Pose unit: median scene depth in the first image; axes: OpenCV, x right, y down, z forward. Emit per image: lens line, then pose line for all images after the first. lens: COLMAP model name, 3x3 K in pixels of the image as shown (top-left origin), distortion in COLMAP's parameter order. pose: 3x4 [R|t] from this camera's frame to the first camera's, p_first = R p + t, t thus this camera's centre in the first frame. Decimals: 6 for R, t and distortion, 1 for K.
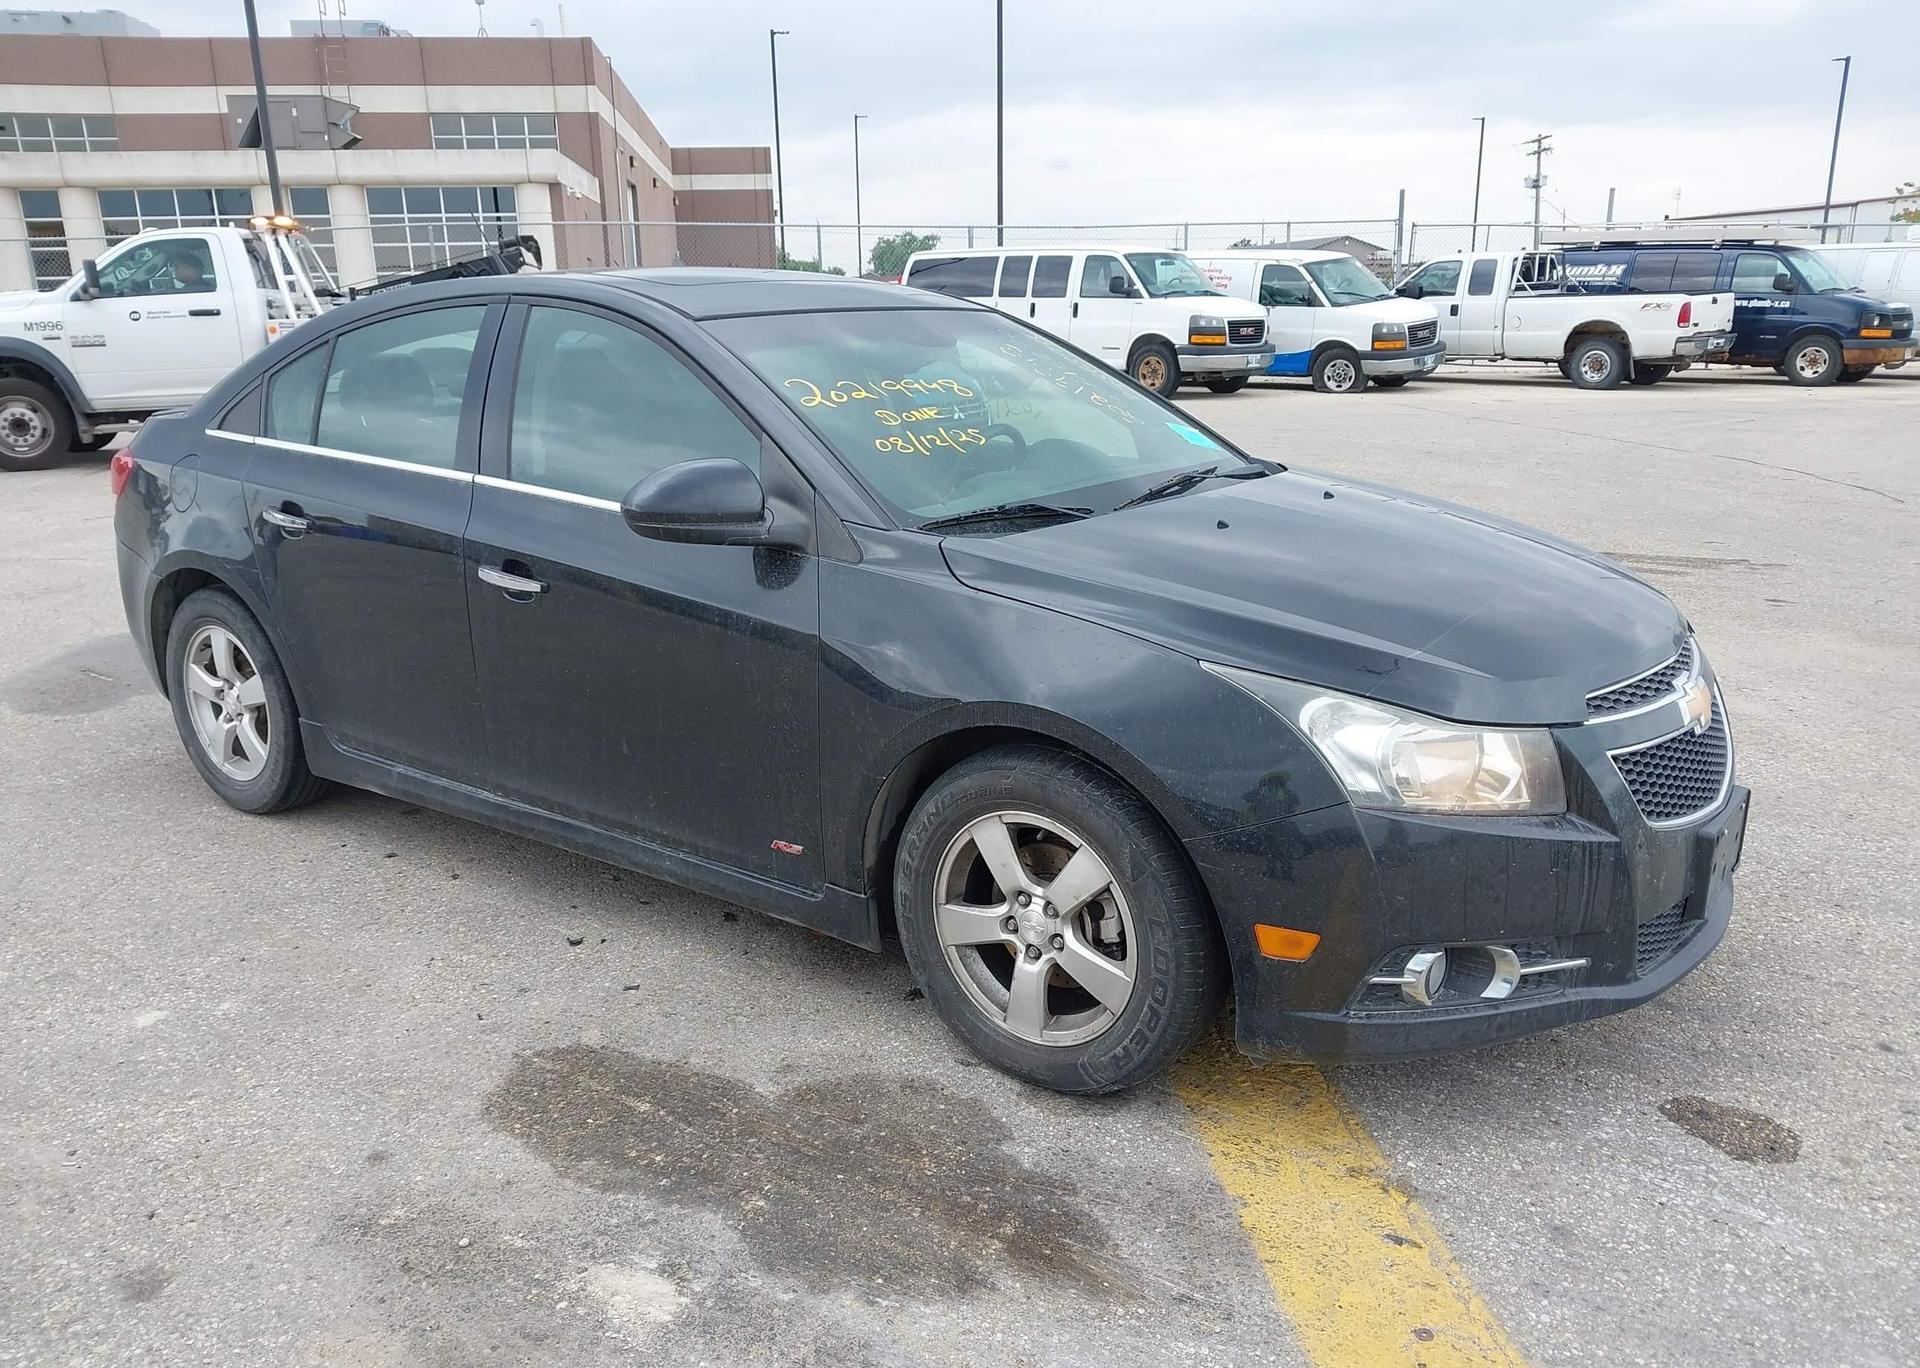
lens RADIAL K [[1542.2, 0, 955.7], [0, 1542.2, 688.4], [0, 0, 1]] dist [0.006953, -0.002907]
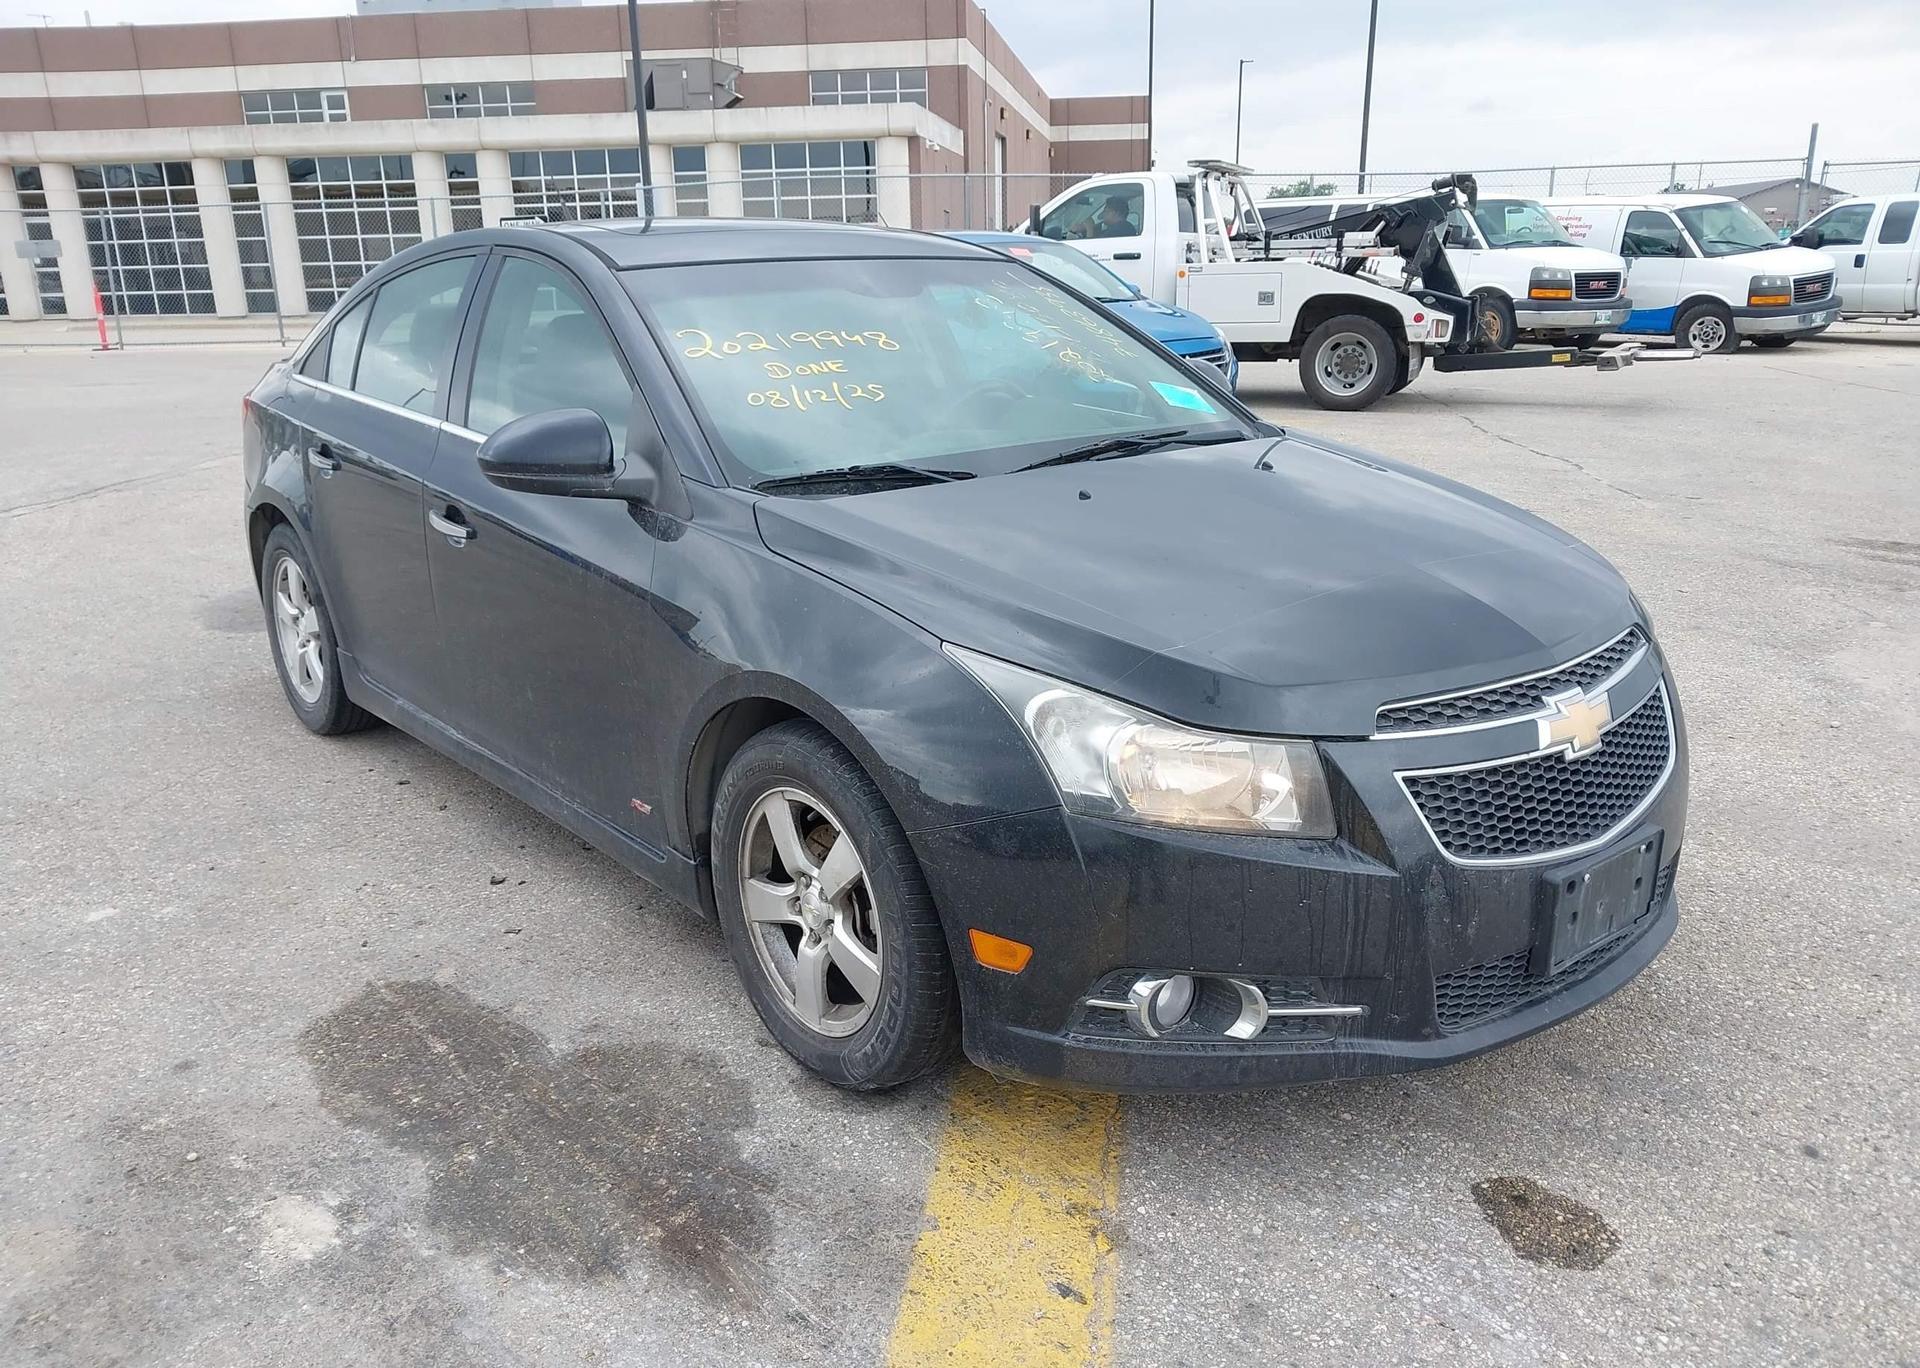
lens RADIAL K [[1542.2, 0, 958.3], [0, 1542.2, 701.4], [0, 0, 1]] dist [0.006953, -0.002907]
pose [[0.970638, 0.064731, -0.231671, 0.338030], [-0.056256, 0.997490, 0.043008, -0.019547], [0.233874, -0.028712, 0.971843, 0.092471]]
